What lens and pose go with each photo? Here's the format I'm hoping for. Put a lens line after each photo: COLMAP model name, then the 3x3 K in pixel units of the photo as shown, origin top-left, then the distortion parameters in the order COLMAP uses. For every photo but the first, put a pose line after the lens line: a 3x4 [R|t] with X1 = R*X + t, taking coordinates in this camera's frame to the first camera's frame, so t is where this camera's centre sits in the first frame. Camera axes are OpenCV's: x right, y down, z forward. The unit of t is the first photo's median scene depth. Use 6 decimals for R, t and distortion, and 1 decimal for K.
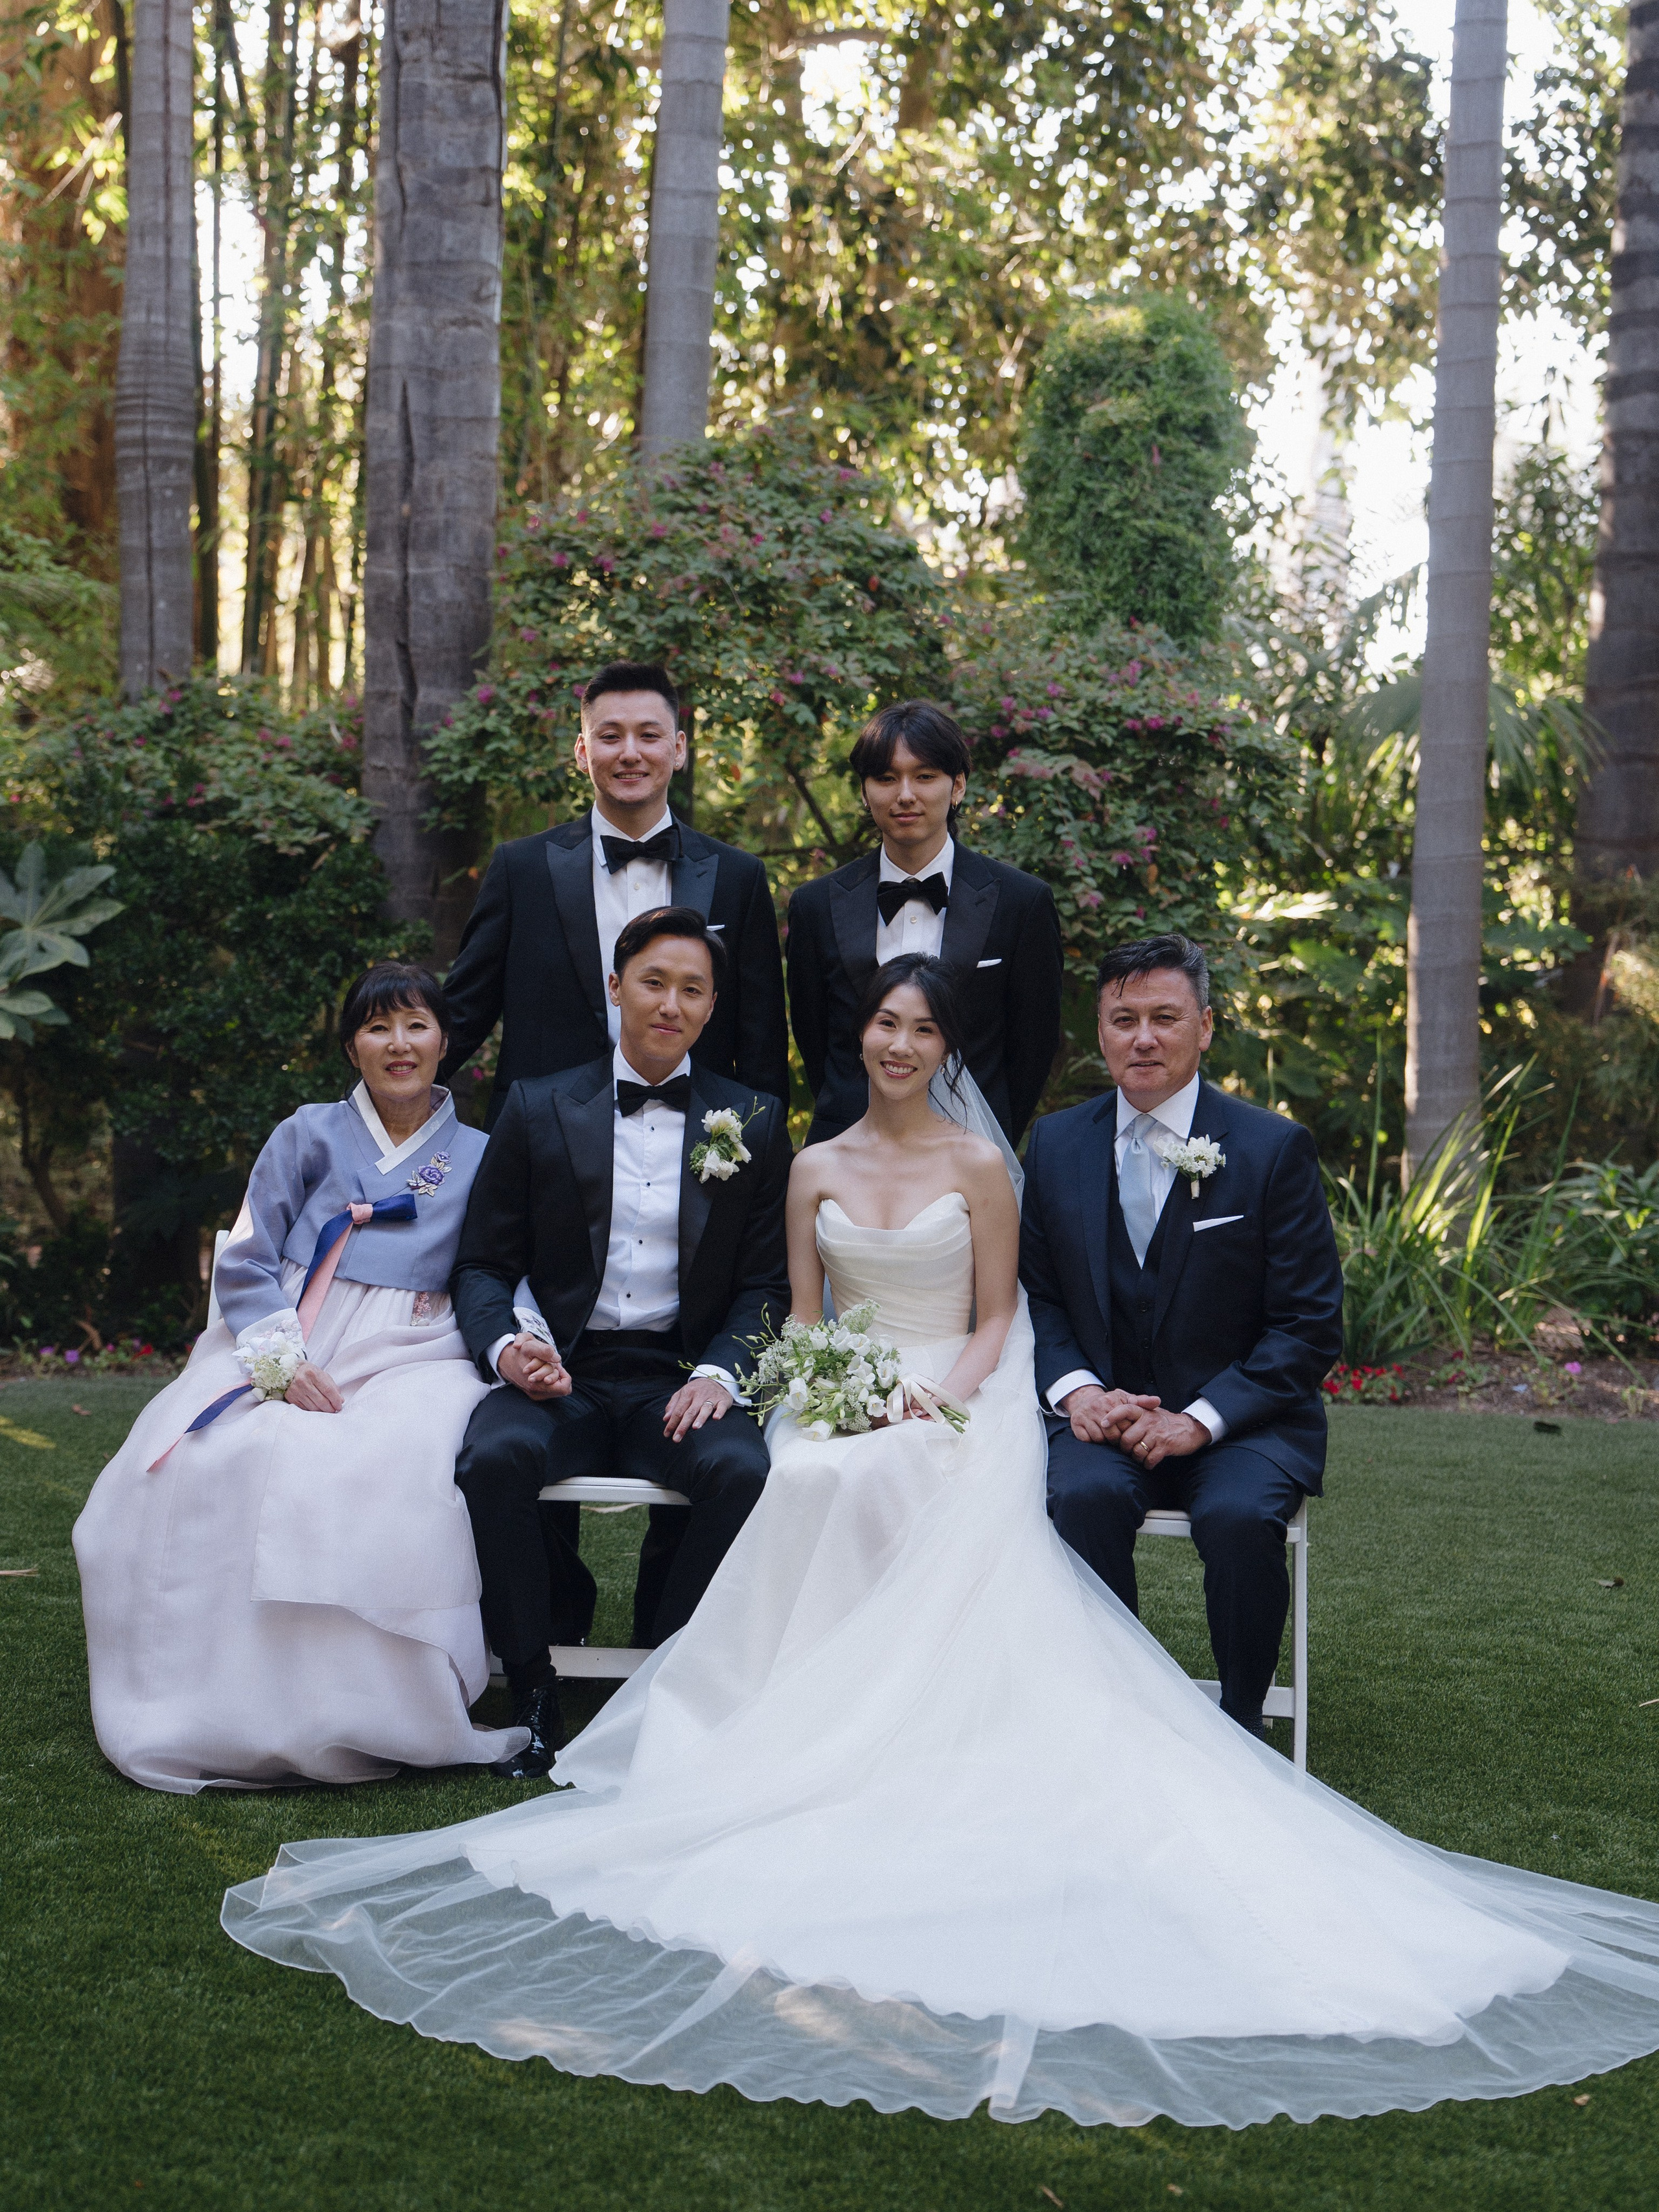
lens RADIAL K [[4043.2, 0, 829.5], [0, 4043.2, 1106.0], [0, 0, 1]] dist [0.400766, -1.481229]
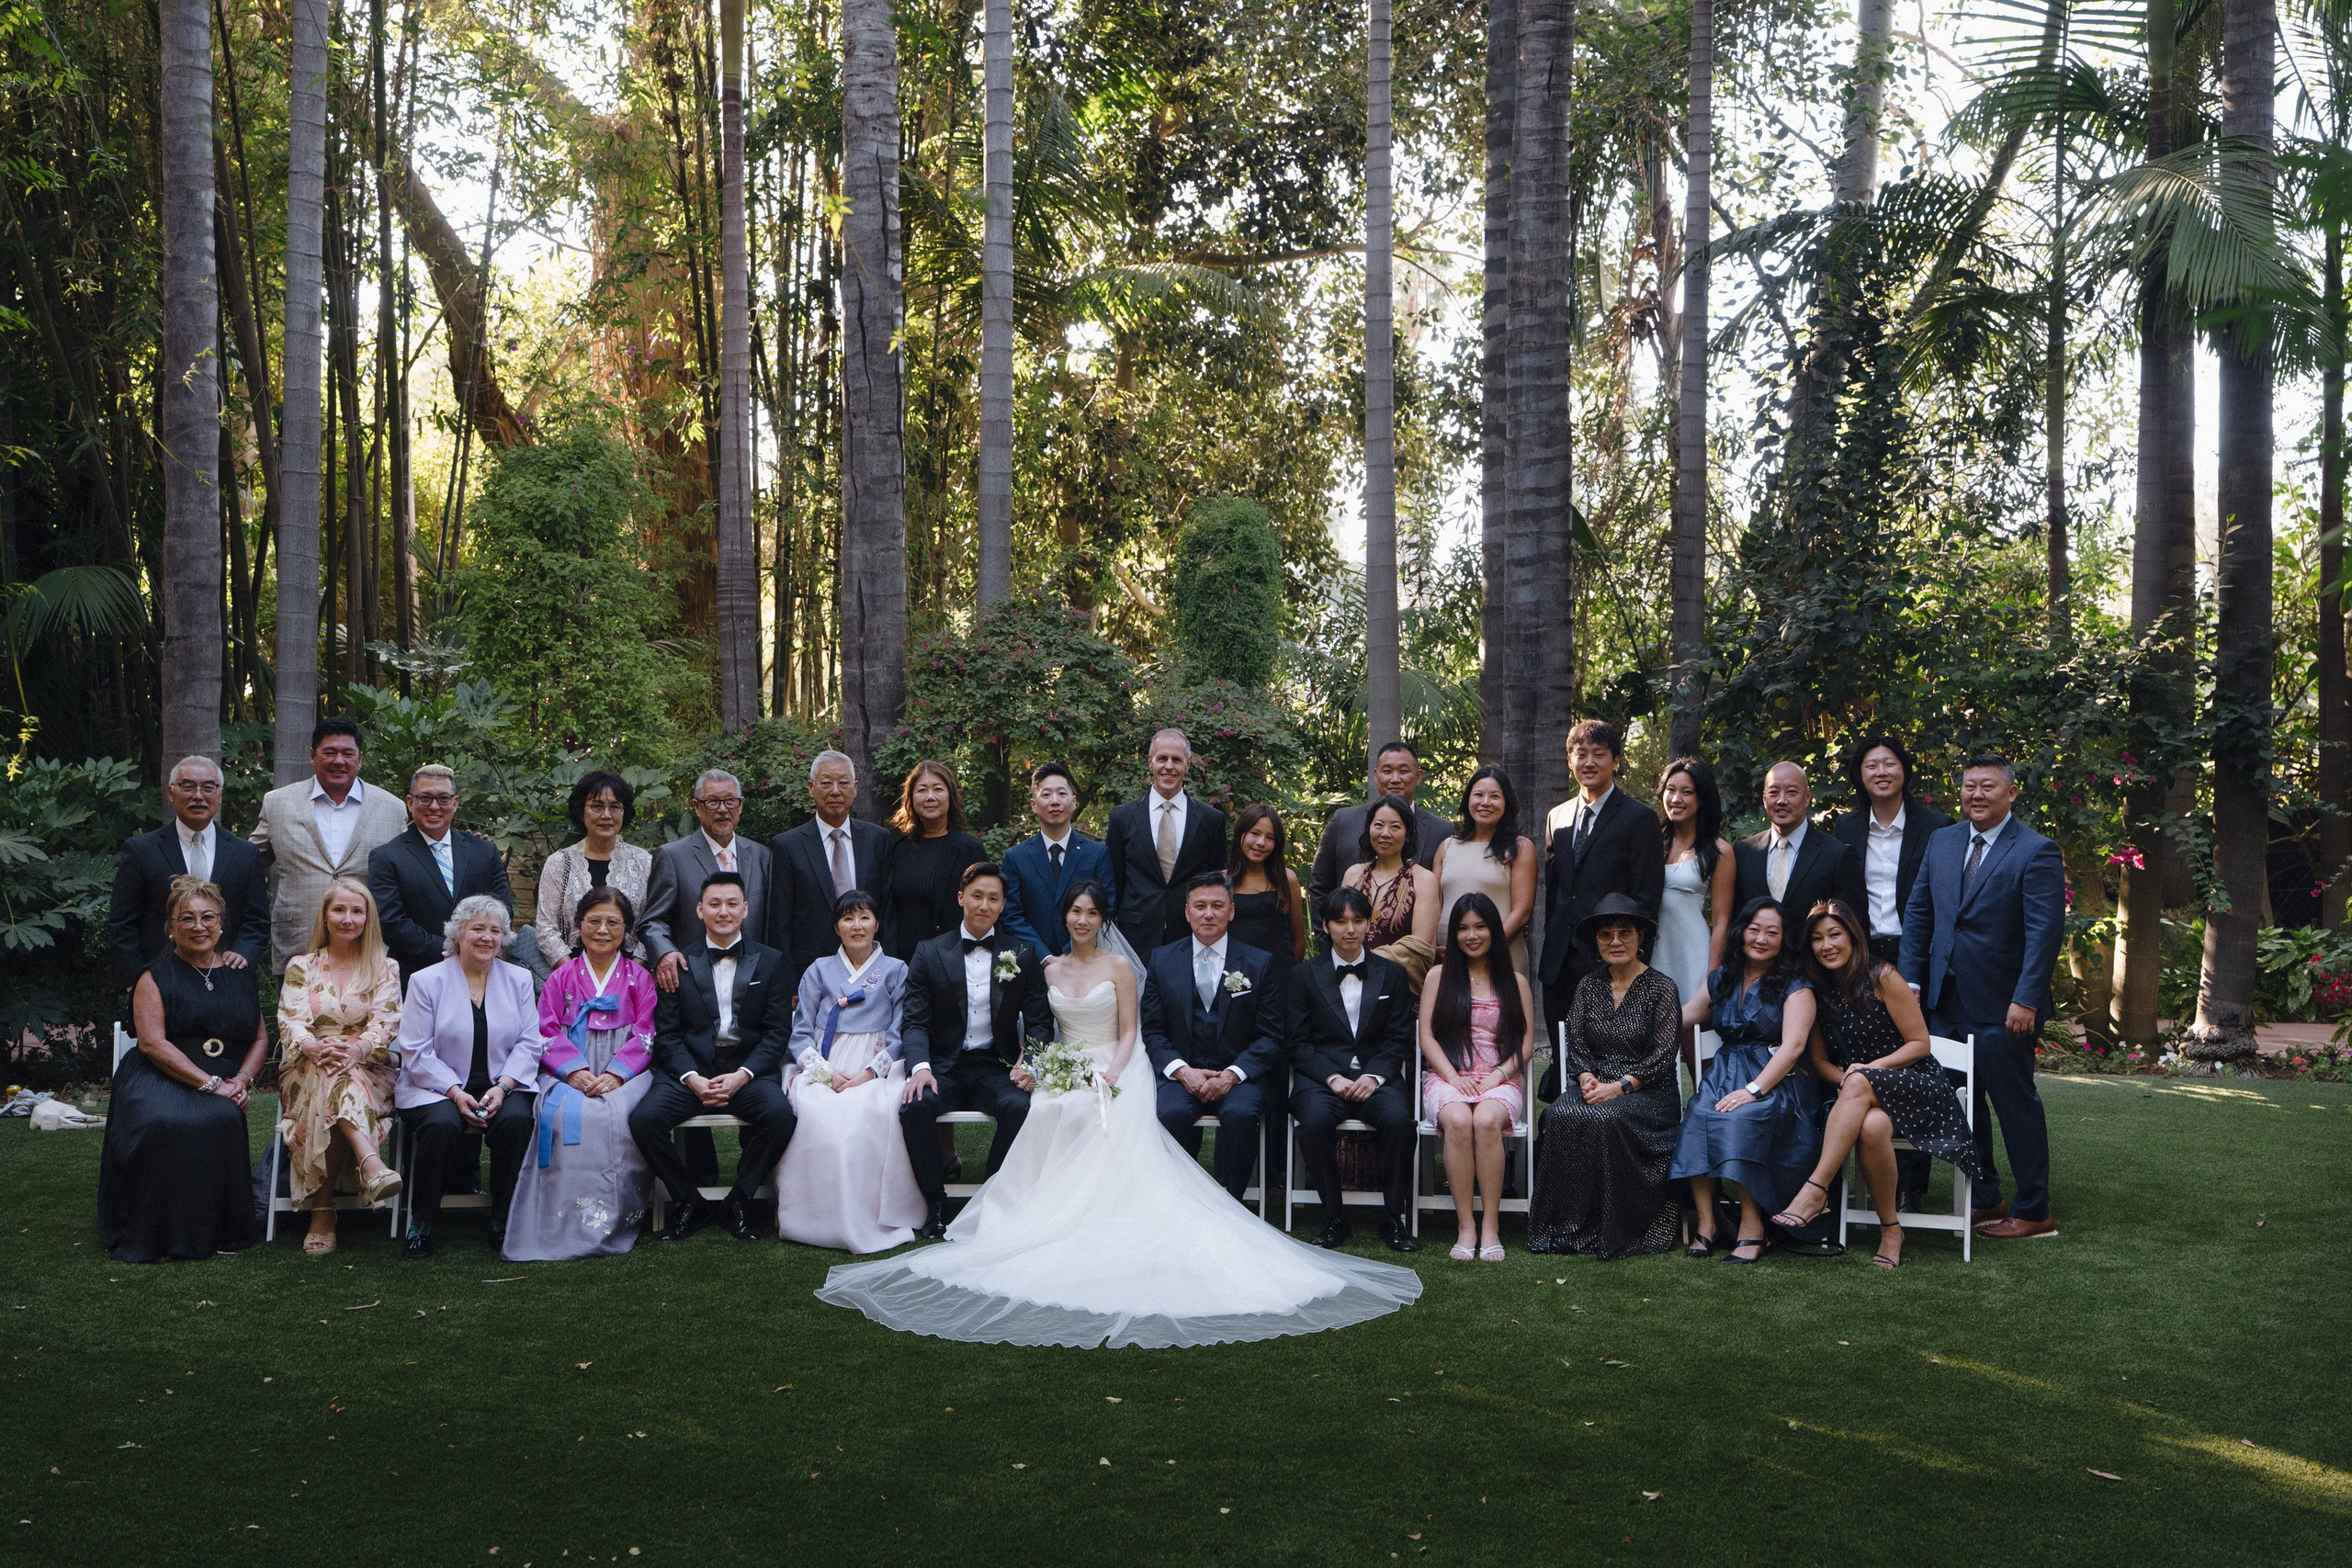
lens RADIAL K [[2485.6, 0, 1176.0], [0, 2485.6, 784.0], [0, 0, 1]] dist [0.120701, -0.021230]
pose [[0.999020, -0.039410, 0.020148, 0.026708], [0.040136, 0.998509, -0.036993, -0.022571], [-0.018660, 0.037765, 0.999112, -0.258661]]
